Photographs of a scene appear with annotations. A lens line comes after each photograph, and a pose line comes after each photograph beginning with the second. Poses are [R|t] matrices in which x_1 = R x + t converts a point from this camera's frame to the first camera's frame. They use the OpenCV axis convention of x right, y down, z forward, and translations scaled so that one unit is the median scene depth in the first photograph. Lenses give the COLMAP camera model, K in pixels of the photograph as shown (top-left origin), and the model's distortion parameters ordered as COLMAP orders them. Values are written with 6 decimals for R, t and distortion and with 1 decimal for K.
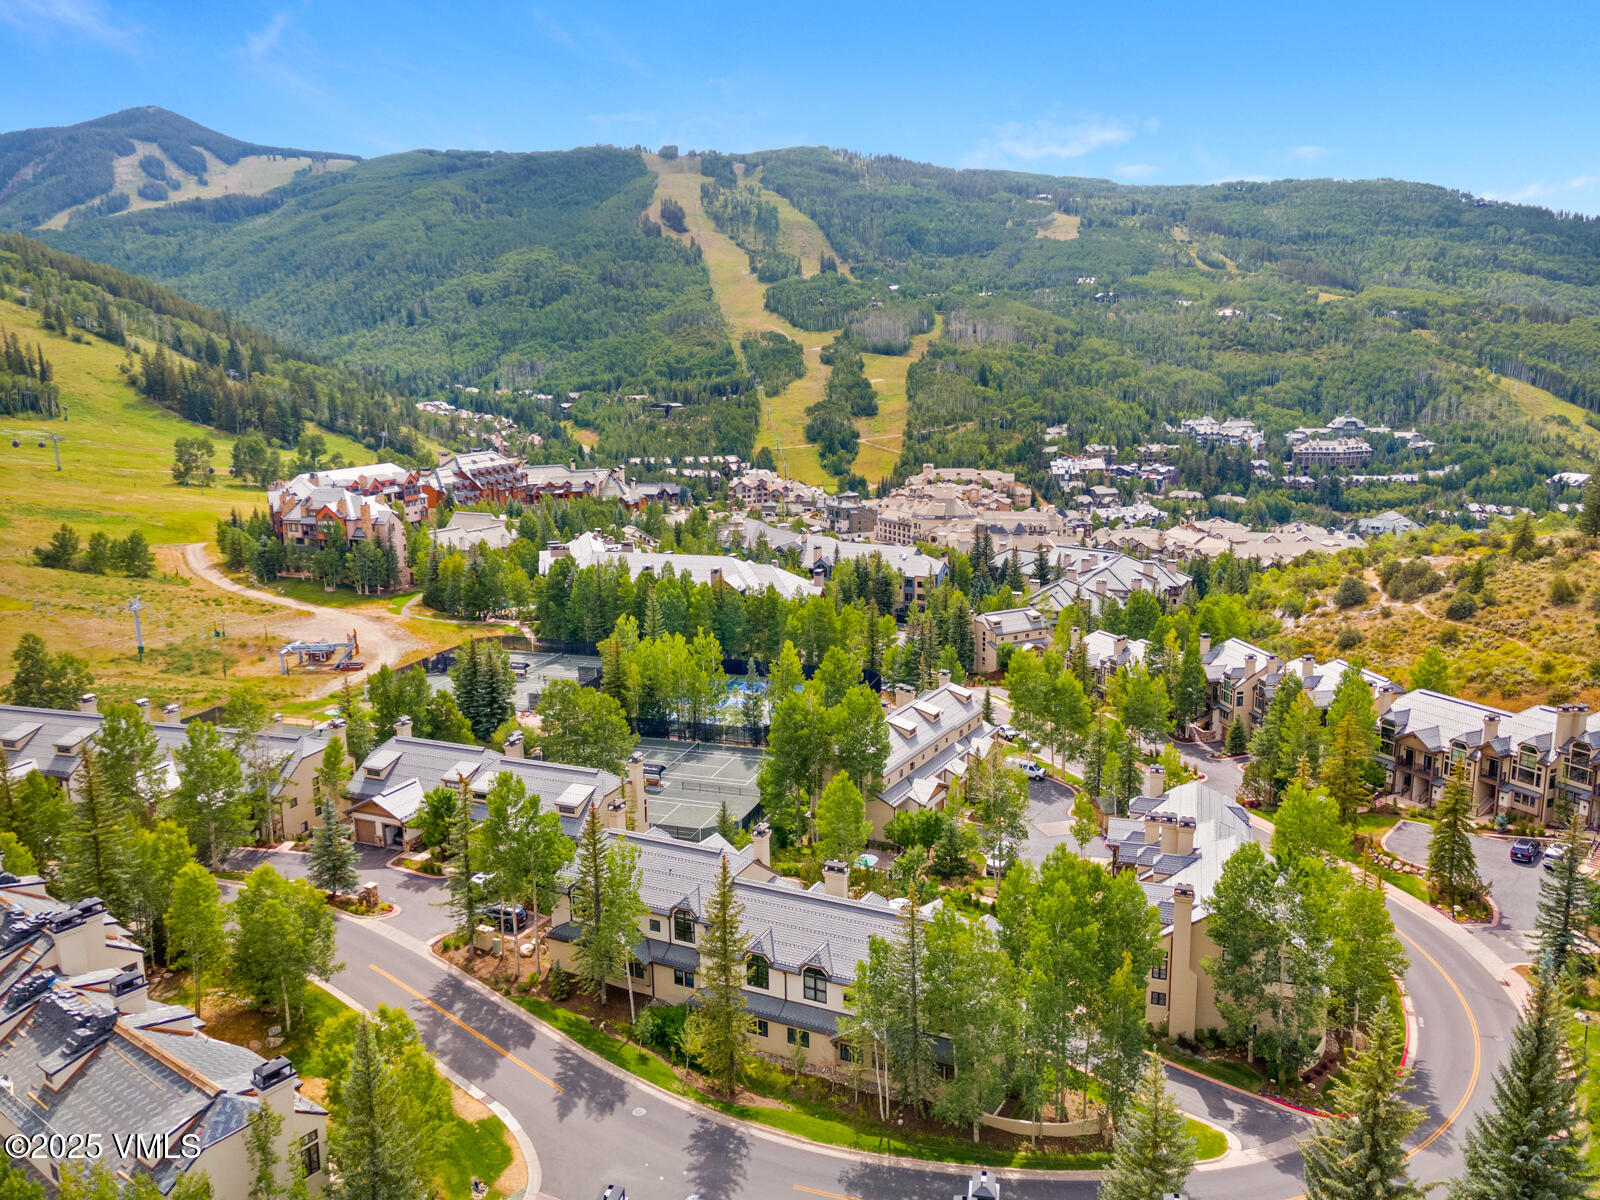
lens RADIAL K [[1143.7, 0, 810.1], [0, 1143.7, 599.6], [0, 0, 1]] dist [0.013279, 0.047974]
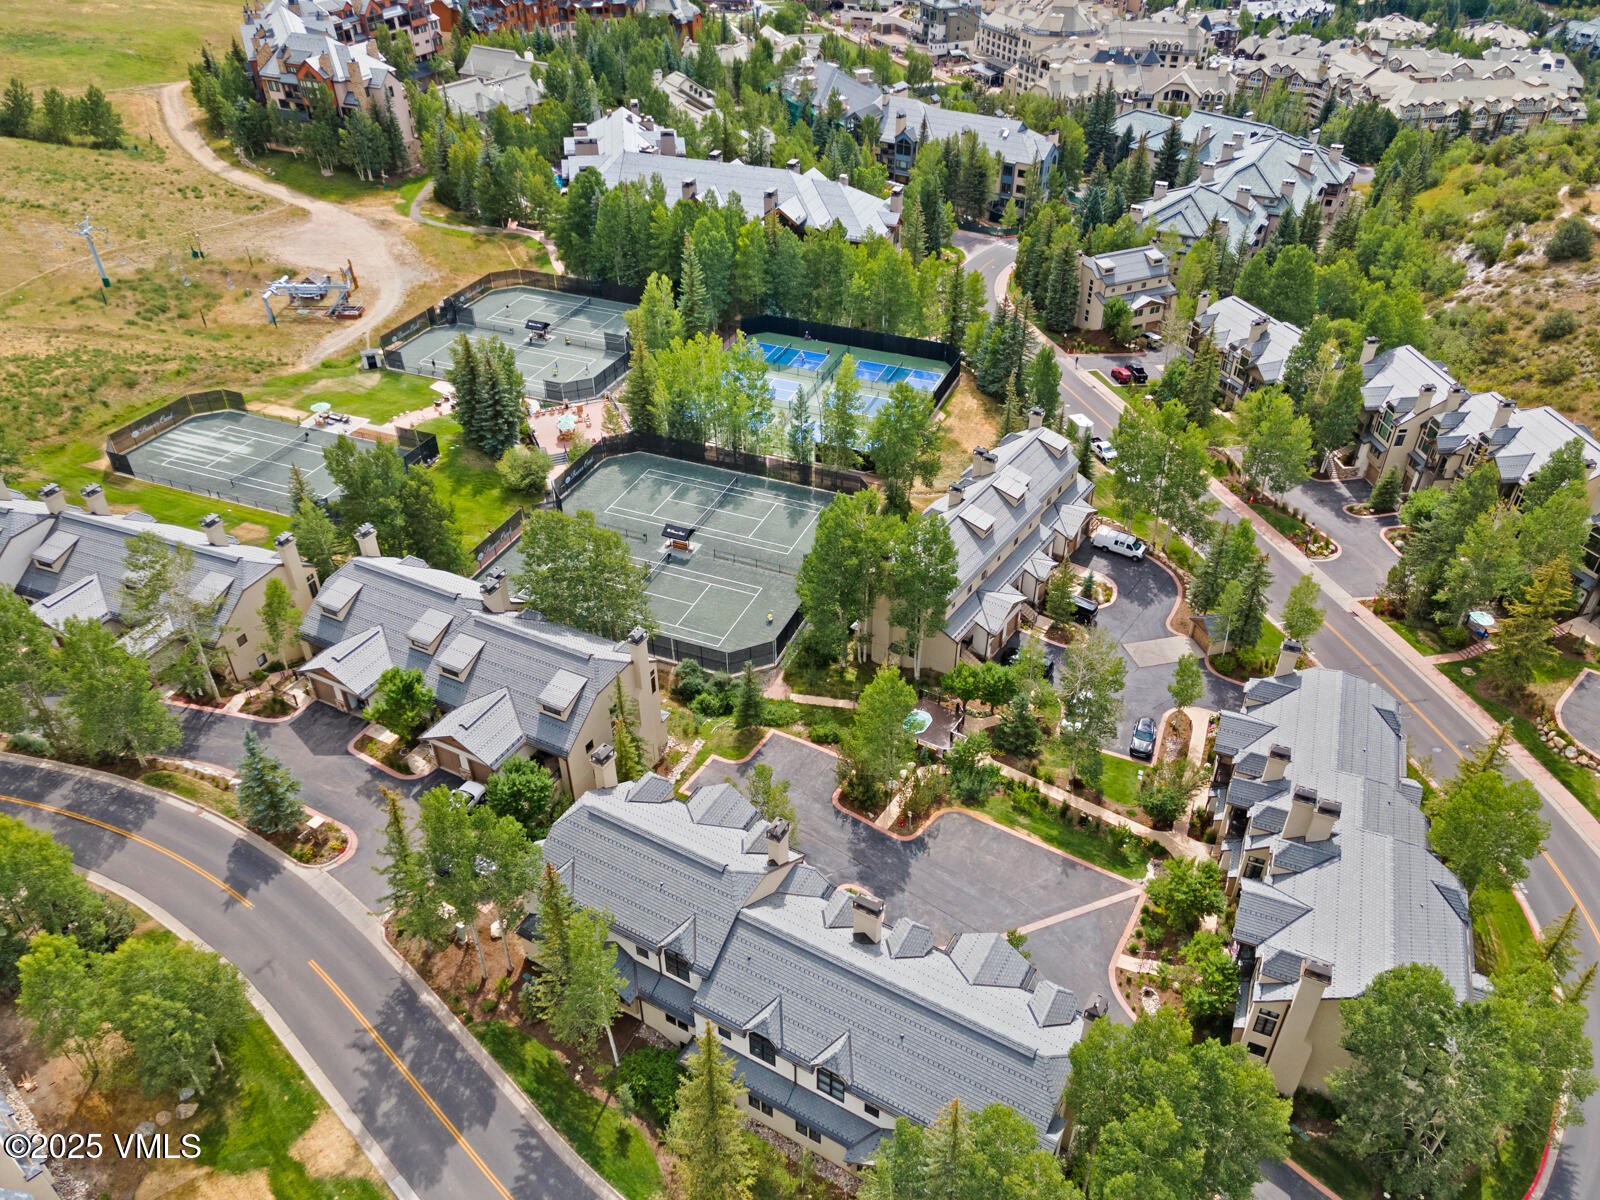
lens RADIAL K [[1143.7, 0, 807.9], [0, 1143.7, 598.6], [0, 0, 1]] dist [0.013279, 0.047974]
pose [[0.997080, 0.052247, -0.055699, 0.005058], [-0.024448, 0.909342, 0.415330, -0.101236], [0.072349, -0.412756, 0.907964, 0.132060]]
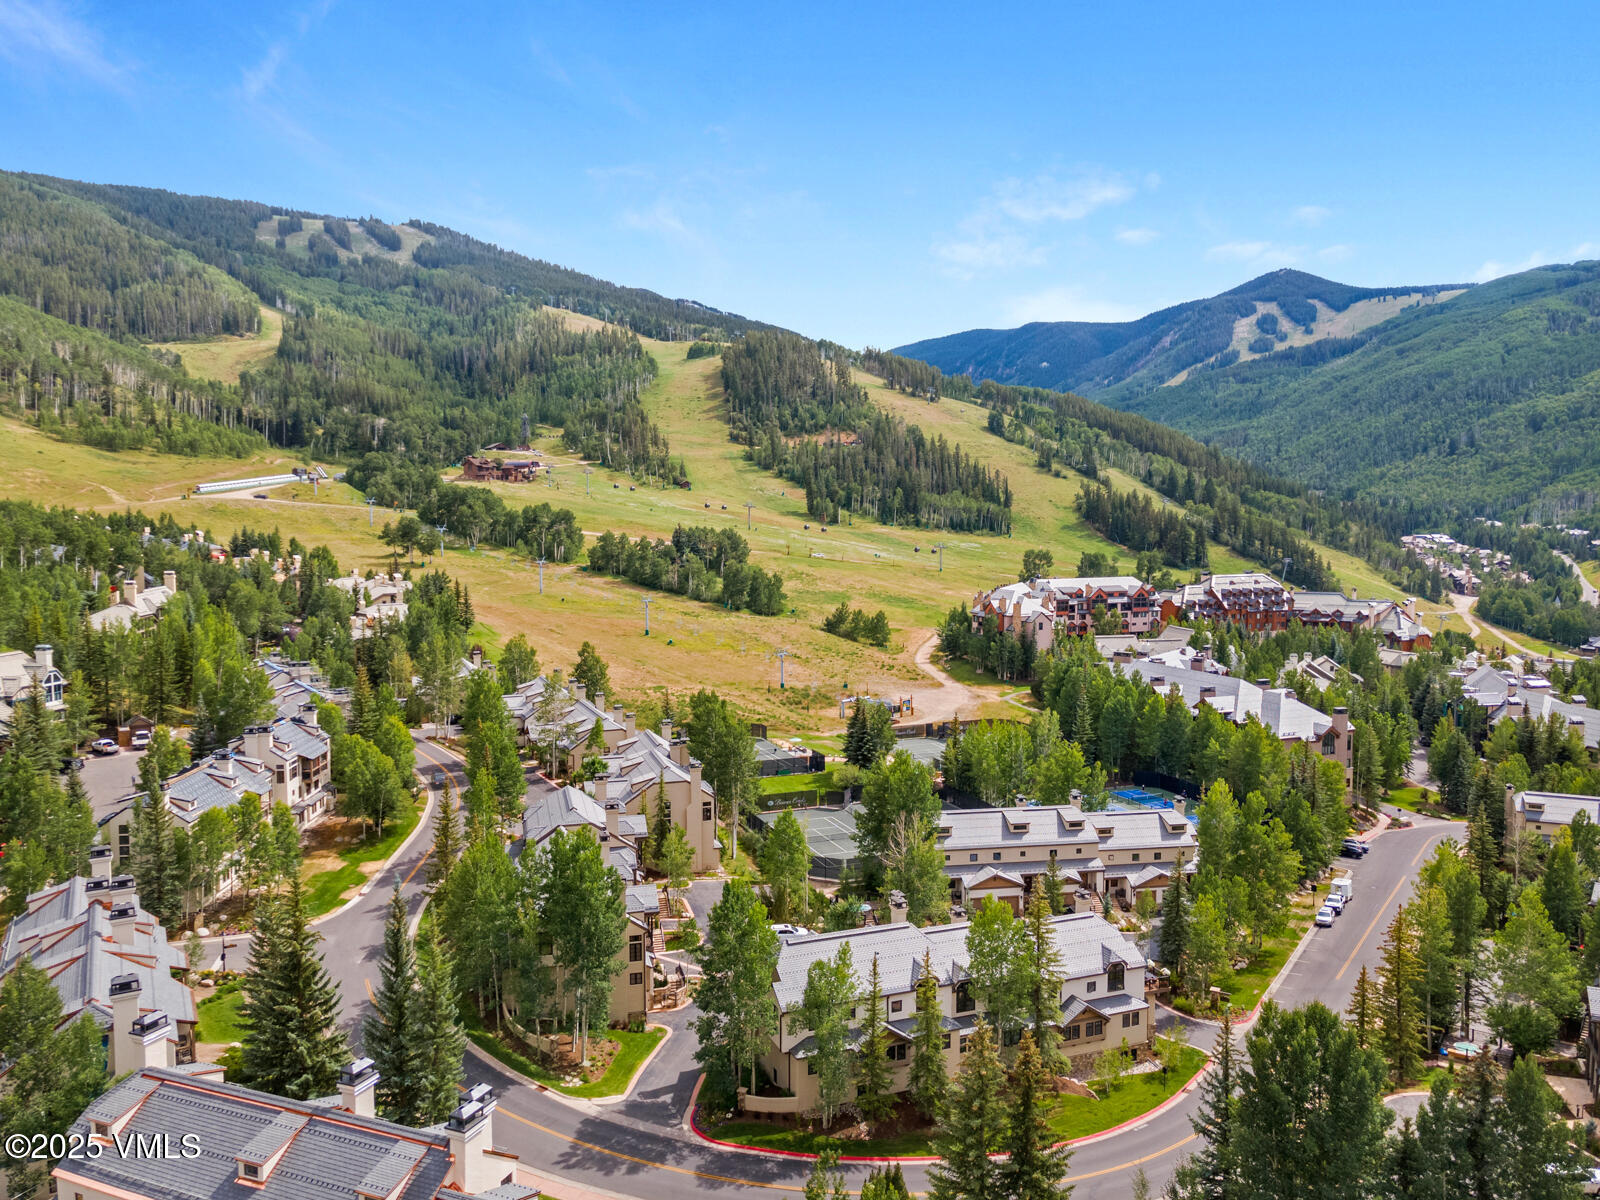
lens RADIAL K [[1143.7, 0, 810.4], [0, 1143.7, 602.9], [0, 0, 1]] dist [0.013279, 0.047974]
pose [[0.654311, 0.076396, -0.752357, 0.413678], [-0.158441, 0.986652, -0.037607, -0.008040], [0.739441, 0.143811, 0.657681, 0.094547]]
